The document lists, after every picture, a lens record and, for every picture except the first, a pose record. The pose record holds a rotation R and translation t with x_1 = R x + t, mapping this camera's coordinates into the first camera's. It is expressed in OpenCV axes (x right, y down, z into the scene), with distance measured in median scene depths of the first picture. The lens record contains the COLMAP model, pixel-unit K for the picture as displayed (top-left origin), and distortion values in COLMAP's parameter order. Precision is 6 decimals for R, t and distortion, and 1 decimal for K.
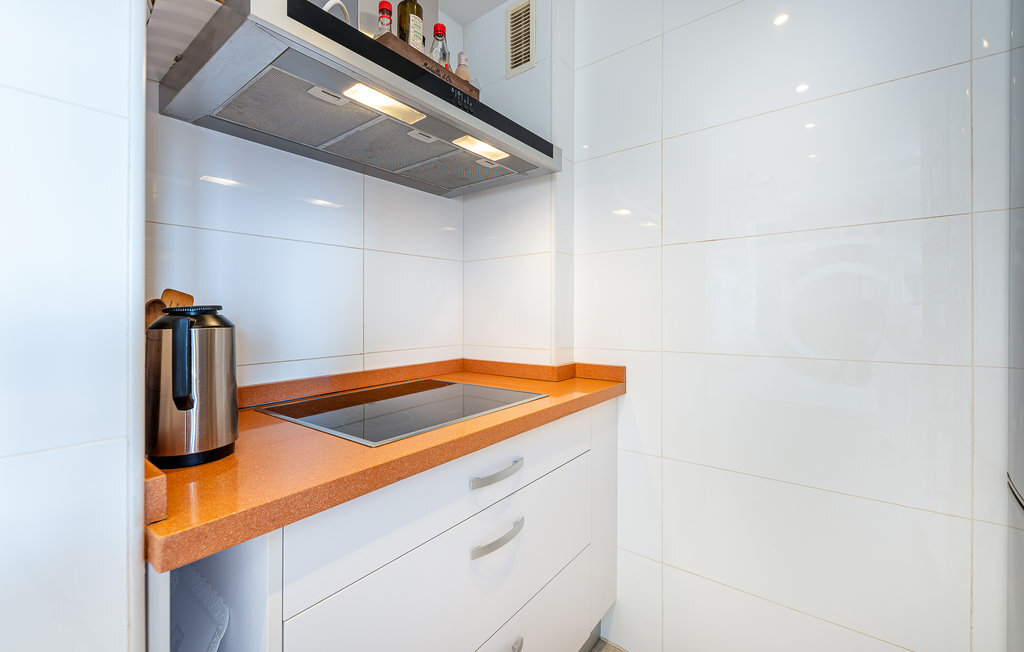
lens RADIAL K [[419.4, 0, 500.8], [0, 419.4, 299.7], [0, 0, 1]] dist [-0.000187, -0.000002]
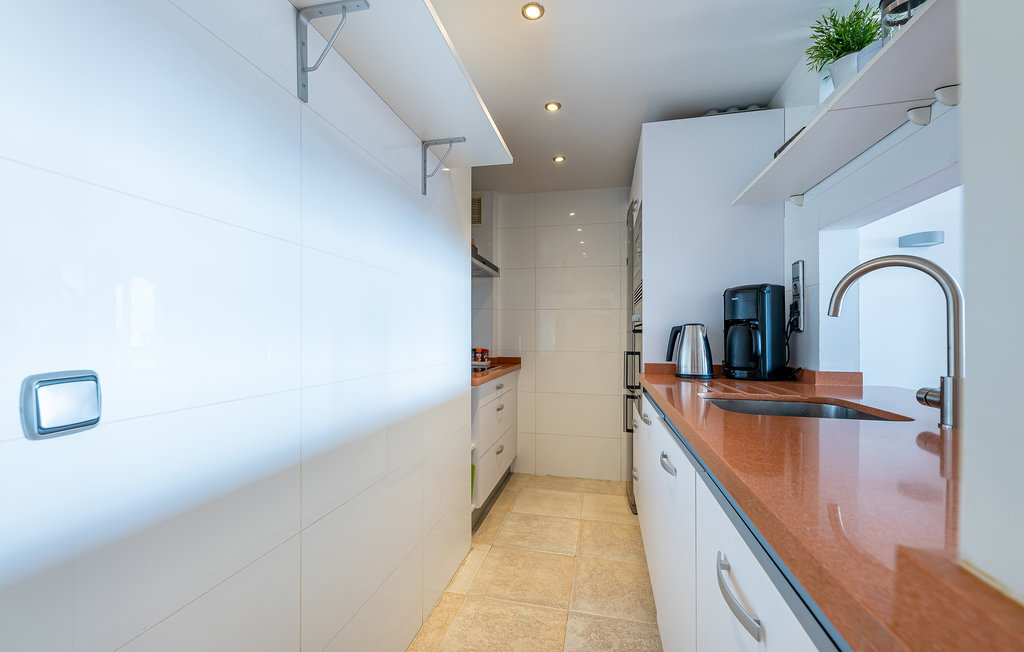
lens RADIAL K [[410.5, 0, 512.0], [0, 410.5, 326.0], [0, 0, 1]] dist [0.000278, 0.000043]
pose [[0.898405, 0.003258, 0.439155, -0.806507], [-0.006122, 0.999968, 0.005104, -0.034632], [-0.439125, -0.007274, 0.898397, -1.132681]]
